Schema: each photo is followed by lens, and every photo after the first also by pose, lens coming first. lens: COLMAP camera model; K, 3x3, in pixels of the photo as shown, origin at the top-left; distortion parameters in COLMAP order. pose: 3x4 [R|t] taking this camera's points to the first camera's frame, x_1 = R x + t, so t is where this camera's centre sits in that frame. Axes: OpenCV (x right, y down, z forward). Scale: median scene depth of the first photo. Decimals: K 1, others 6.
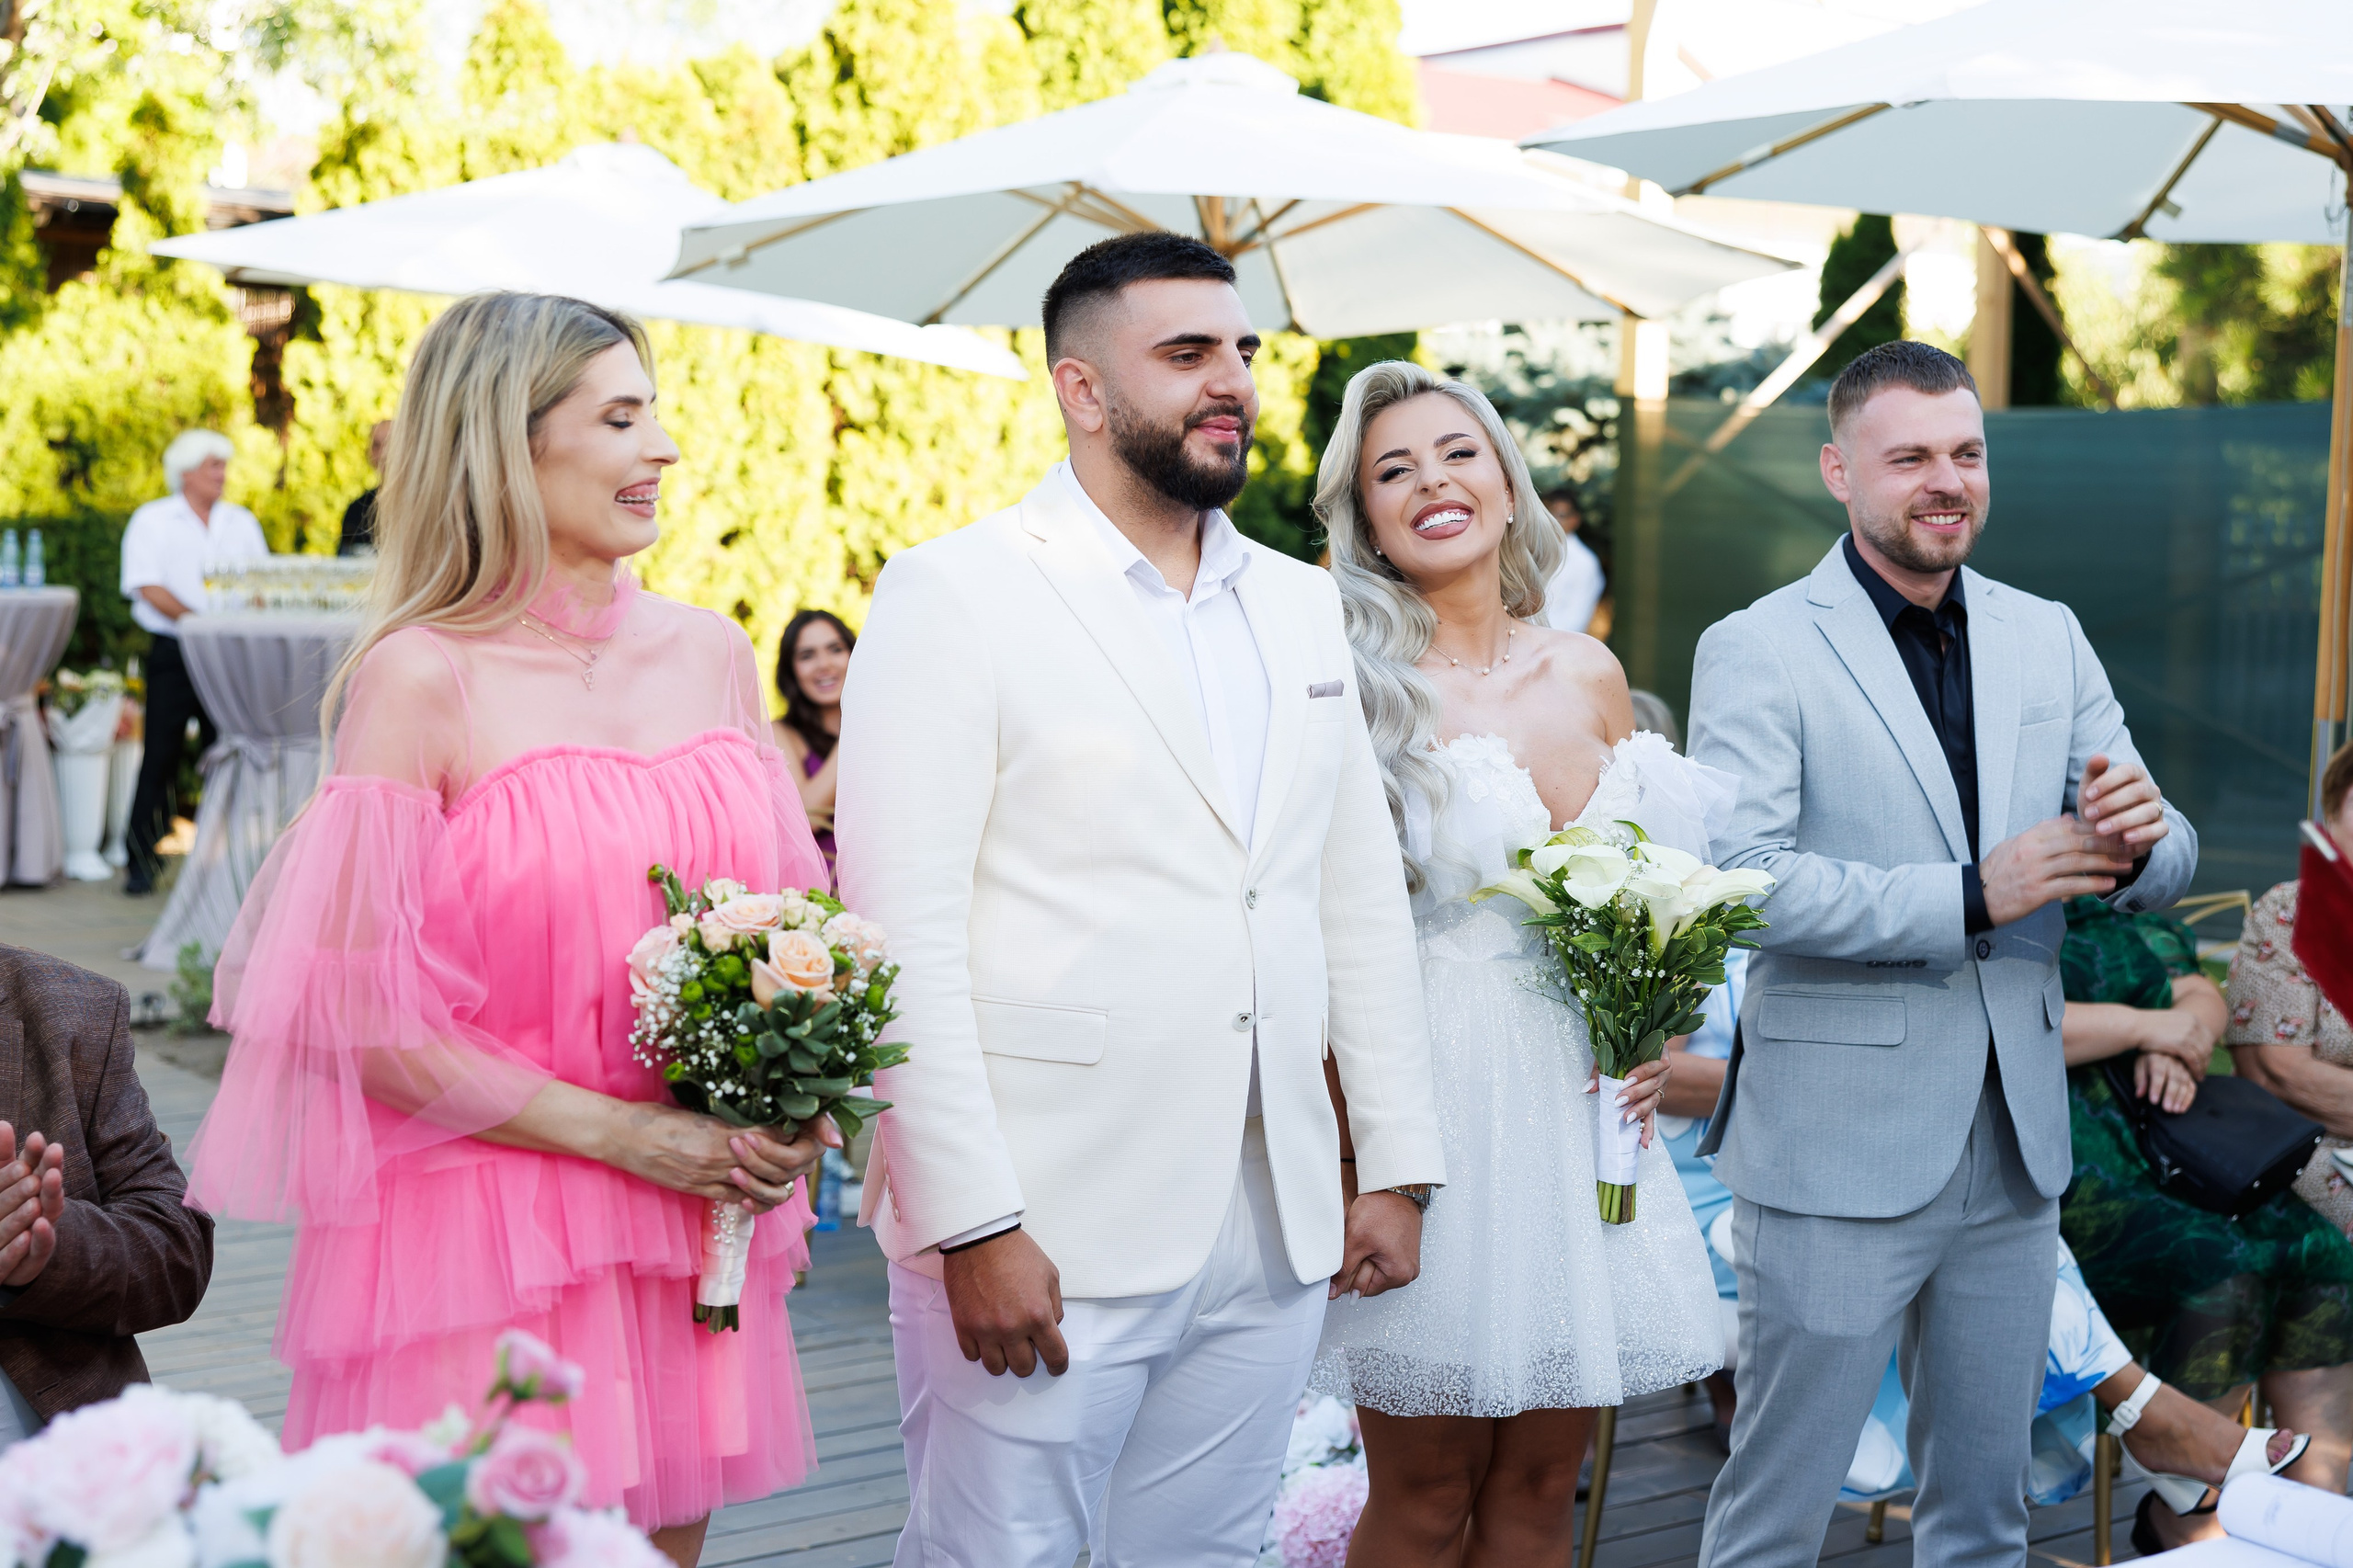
lens RADIAL K [[3513.3, 0, 1212.7], [0, 3513.3, 699.1], [0, 0, 1]] dist [0.012753, 0.000000]
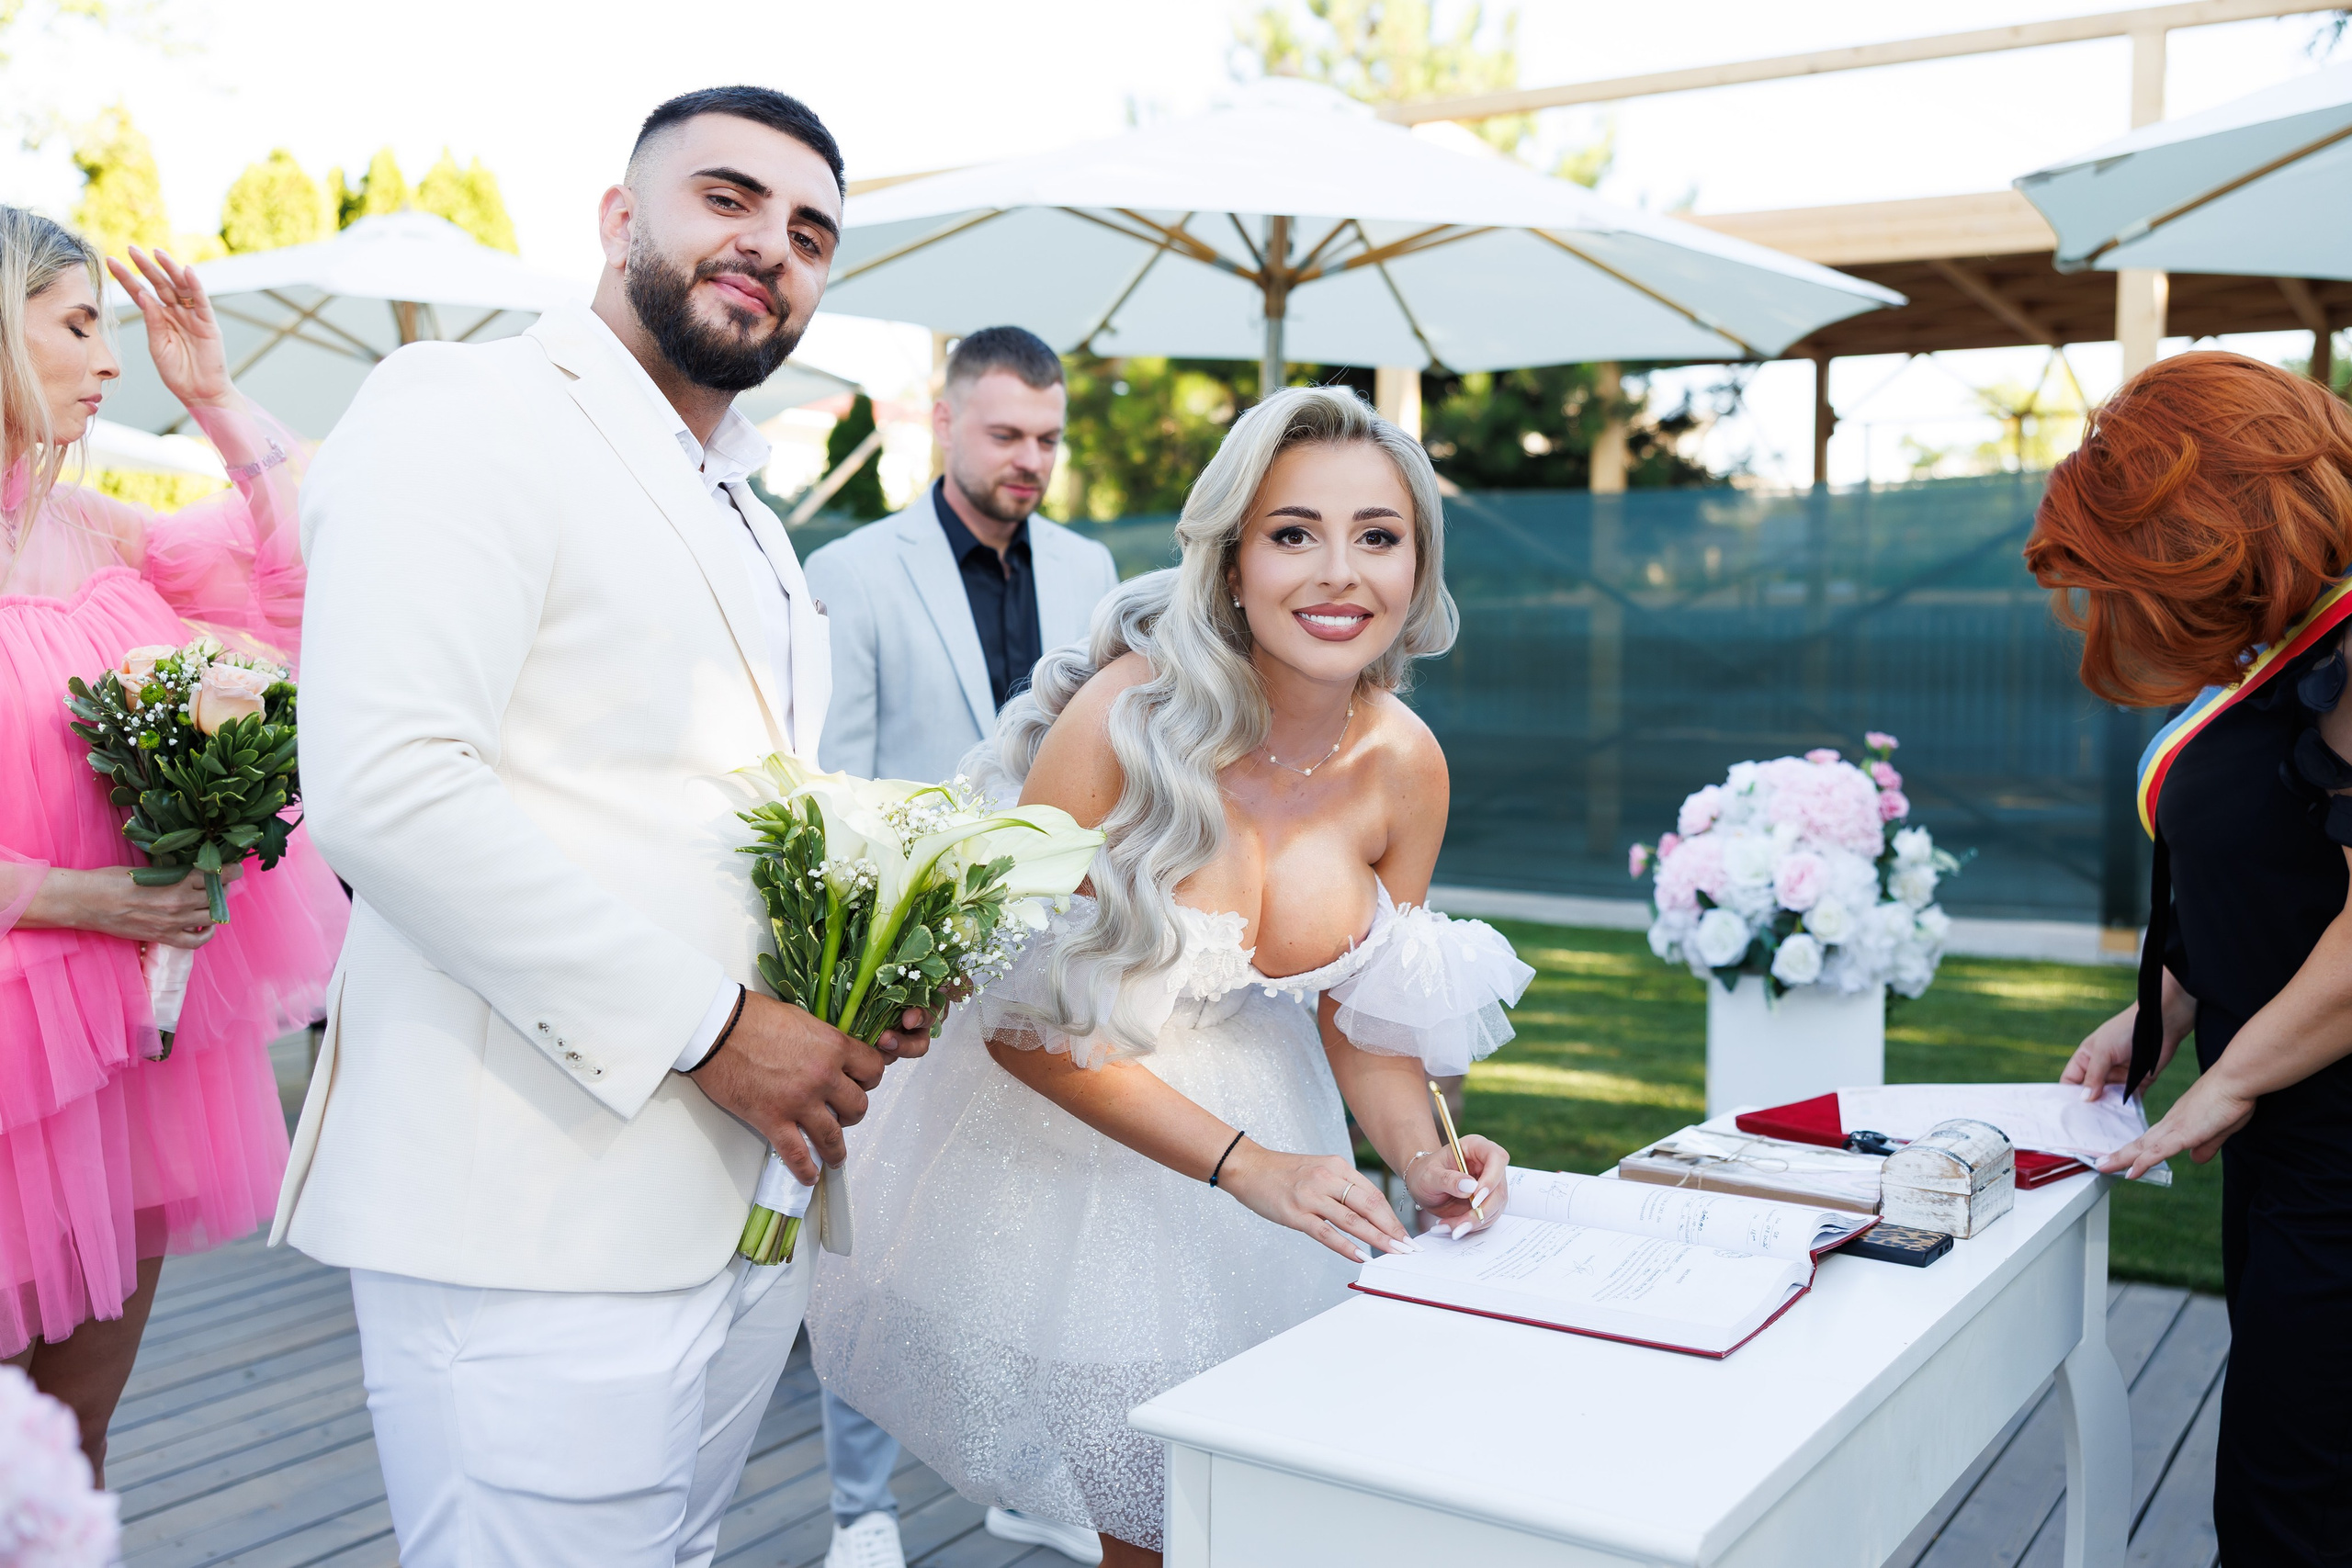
lens RADIAL K [[2255.6, 0, 1188.0], [0, 2255.6, 793.3], [0, 0, 1]] dist [0.044617, 0.000000]
pose [[0.940355, -0.041952, 0.337597, -0.033975], [0.037471, 0.999102, 0.019782, 0.041214], [-0.338124, -0.005952, 0.941083, 0.177109]]
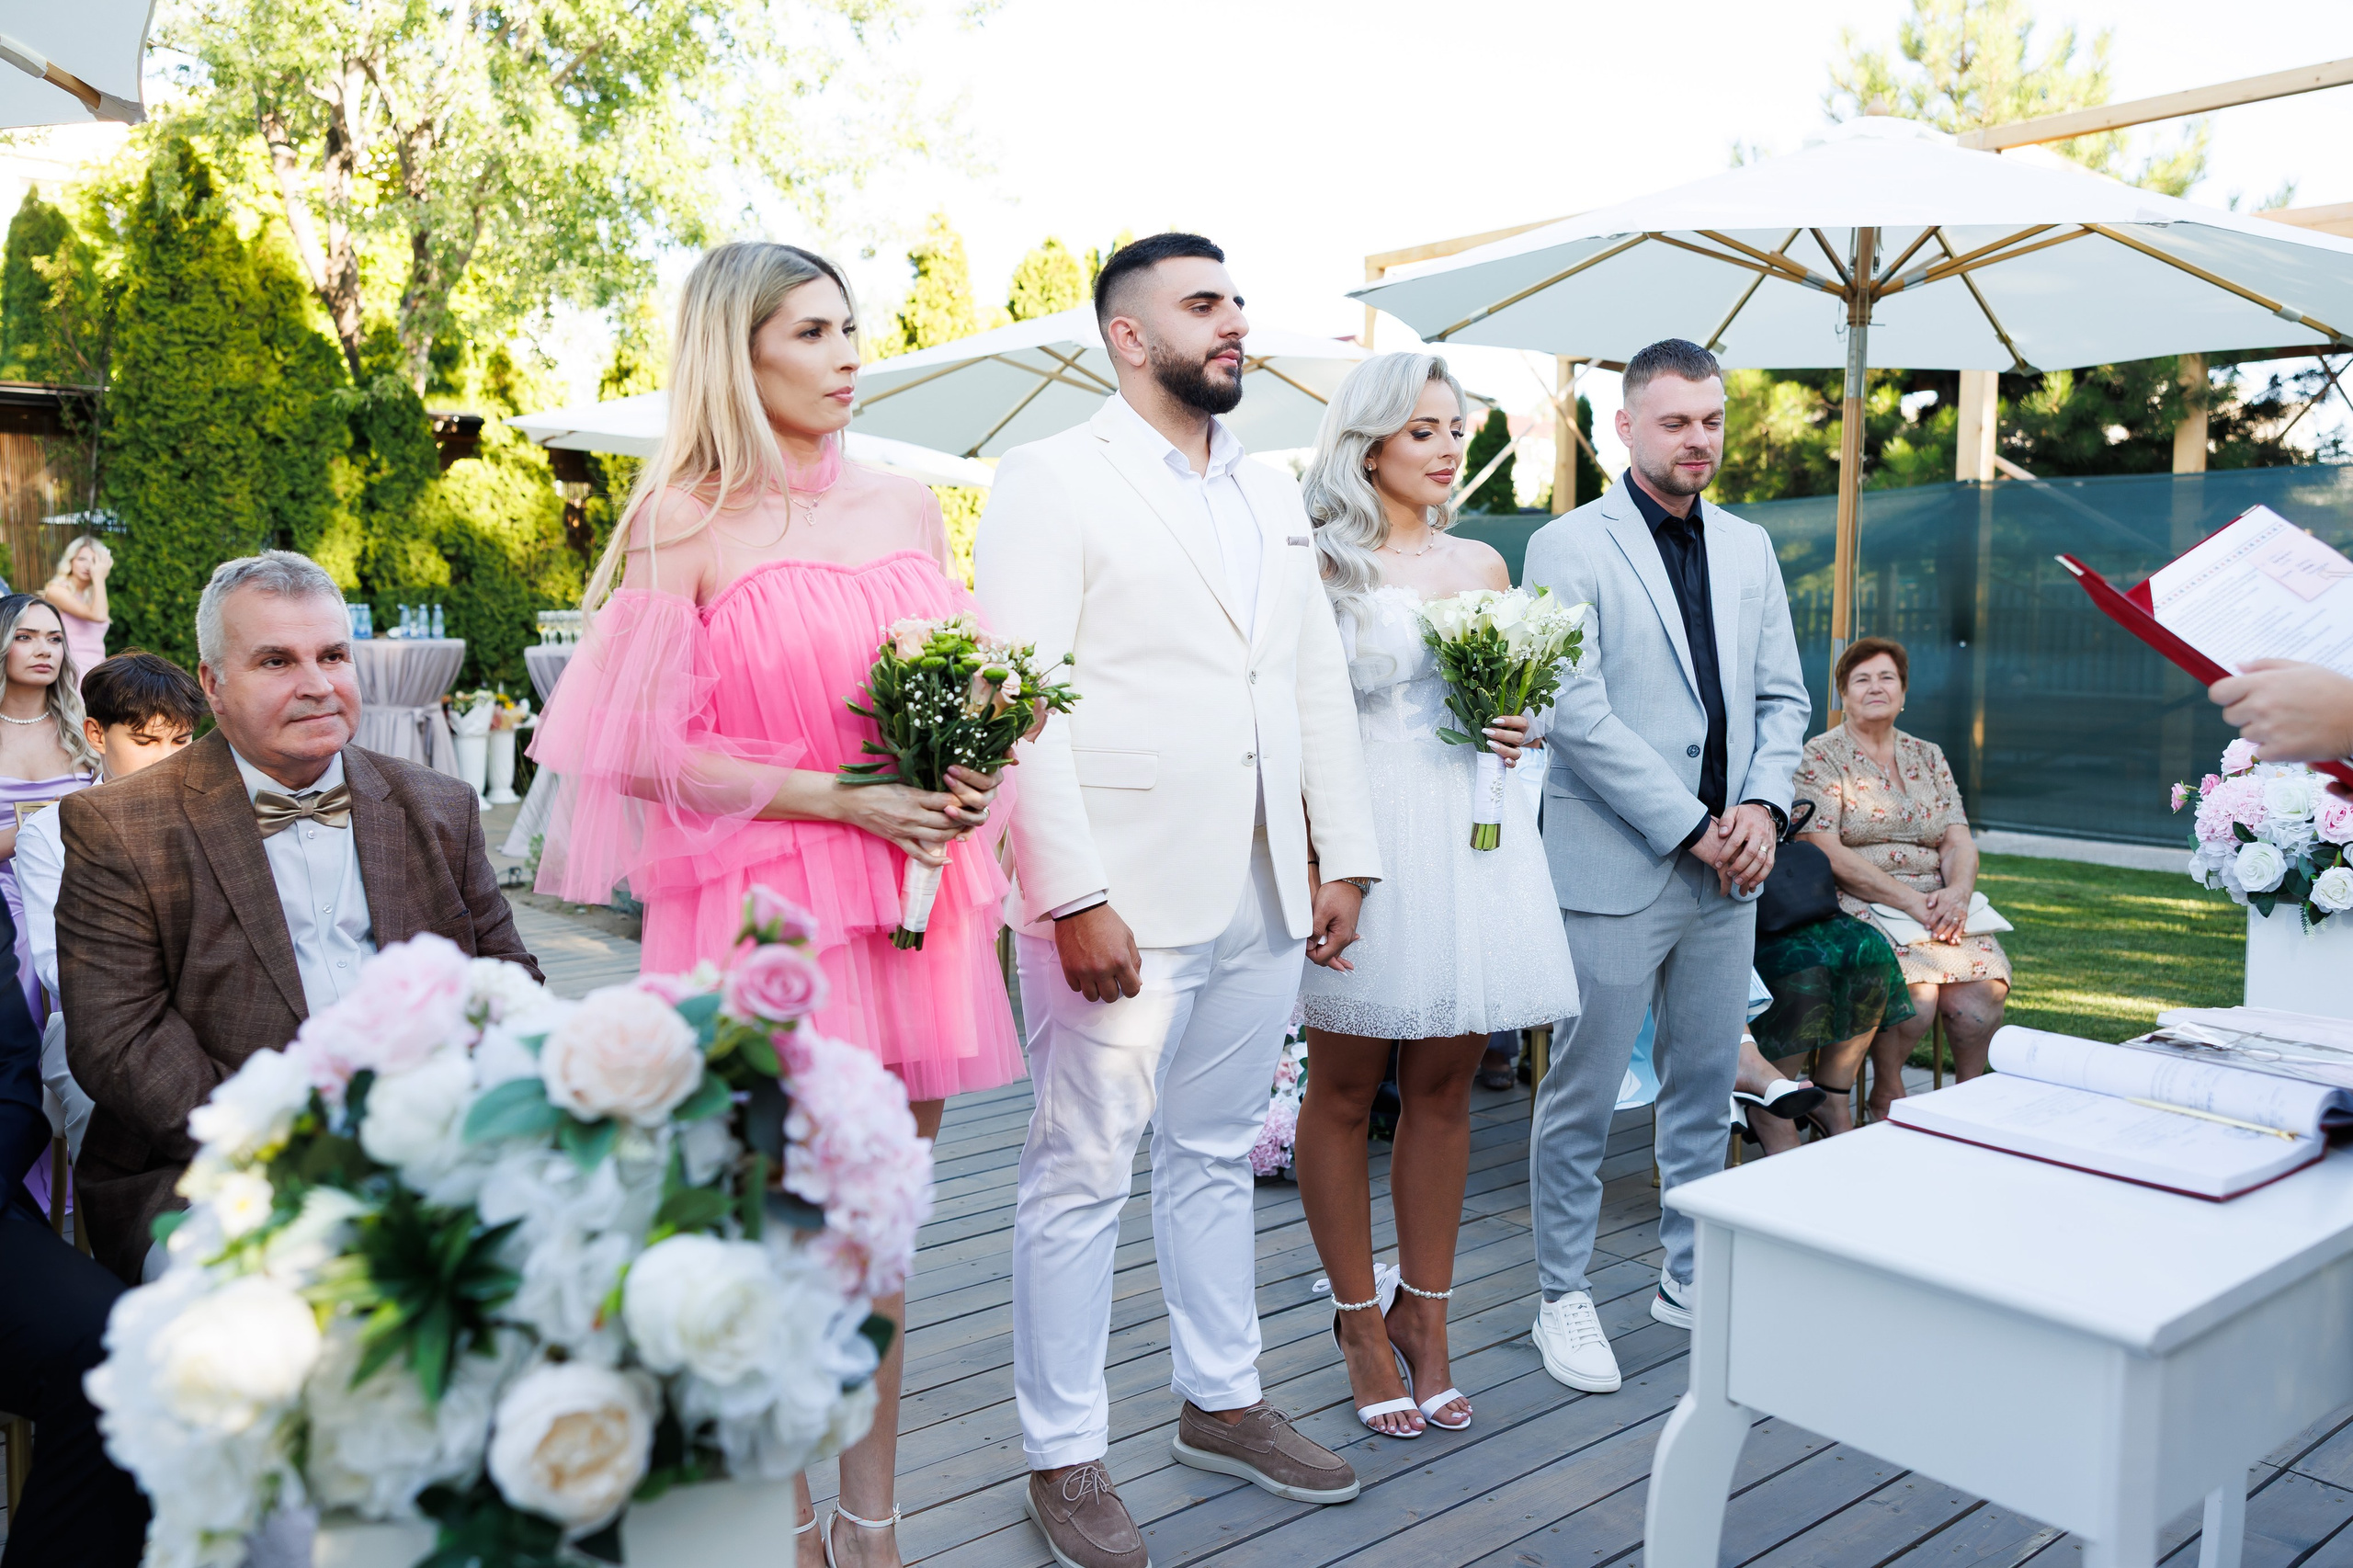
lens RADIAL K [[1901.0, 0, 1213.7], [0, 1901.0, 795.8], [0, 0, 1]] dist [0.016972, 0.011147]
pose [[0.998241, -0.026584, 0.053001, -0.032243], [0.024868, 0.999153, 0.032780, 0.053271], [-0.053827, -0.031405, 0.998056, 0.146636]]
